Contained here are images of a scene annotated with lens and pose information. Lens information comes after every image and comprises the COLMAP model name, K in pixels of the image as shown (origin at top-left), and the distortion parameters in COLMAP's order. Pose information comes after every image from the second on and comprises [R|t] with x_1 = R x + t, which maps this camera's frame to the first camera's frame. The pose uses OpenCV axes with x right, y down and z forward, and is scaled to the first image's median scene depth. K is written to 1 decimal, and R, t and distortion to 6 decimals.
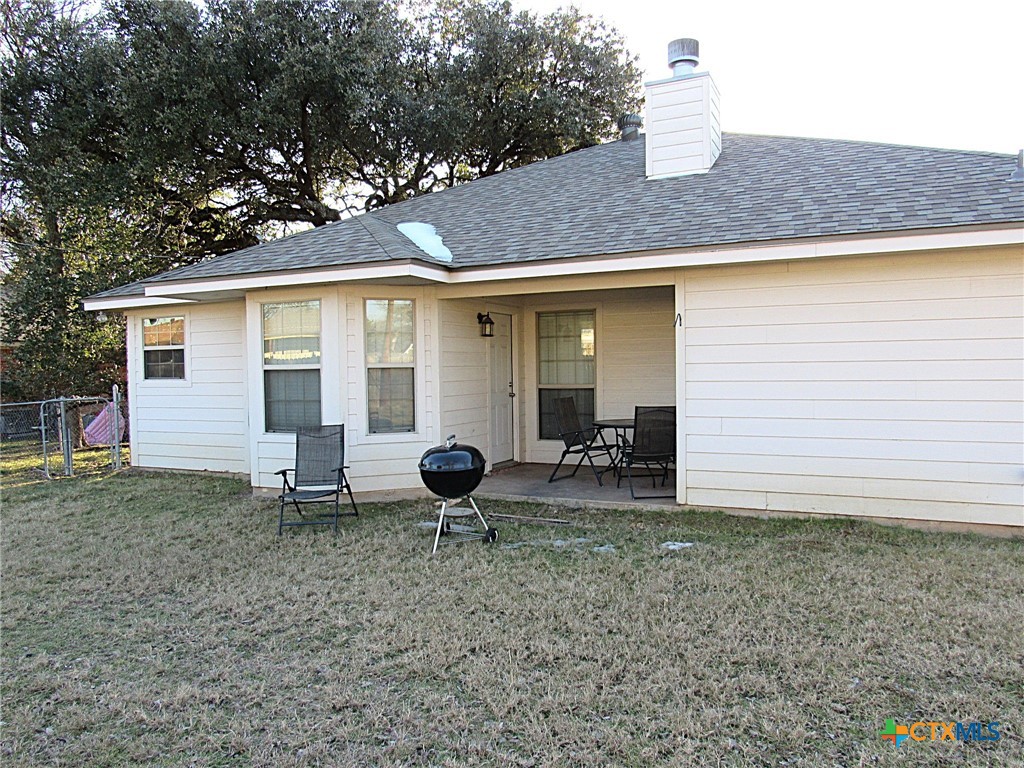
lens RADIAL K [[730.6, 0, 513.4], [0, 730.6, 385.1], [0, 0, 1]] dist [-0.030805, 0.005644]
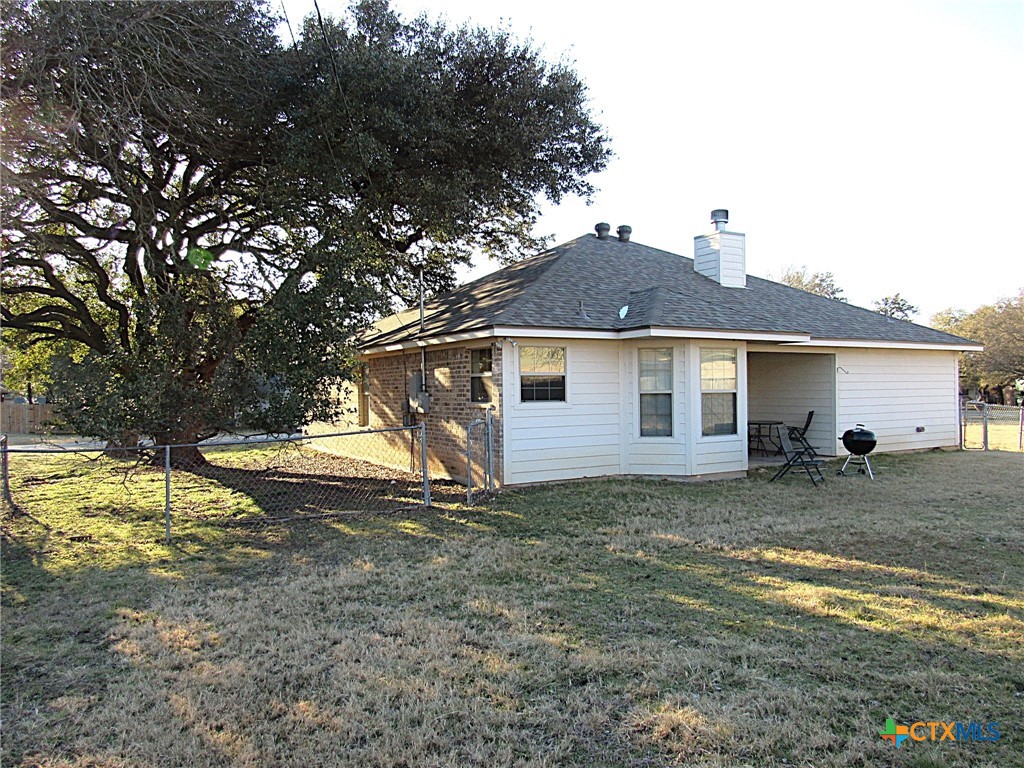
lens RADIAL K [[730.6, 0, 513.4], [0, 730.6, 385.1], [0, 0, 1]] dist [-0.030805, 0.005644]
pose [[0.596202, 0.017102, 0.802652, -1.444922], [0.021701, 0.999064, -0.037407, 0.006916], [-0.802541, 0.039721, 0.595273, 0.367087]]
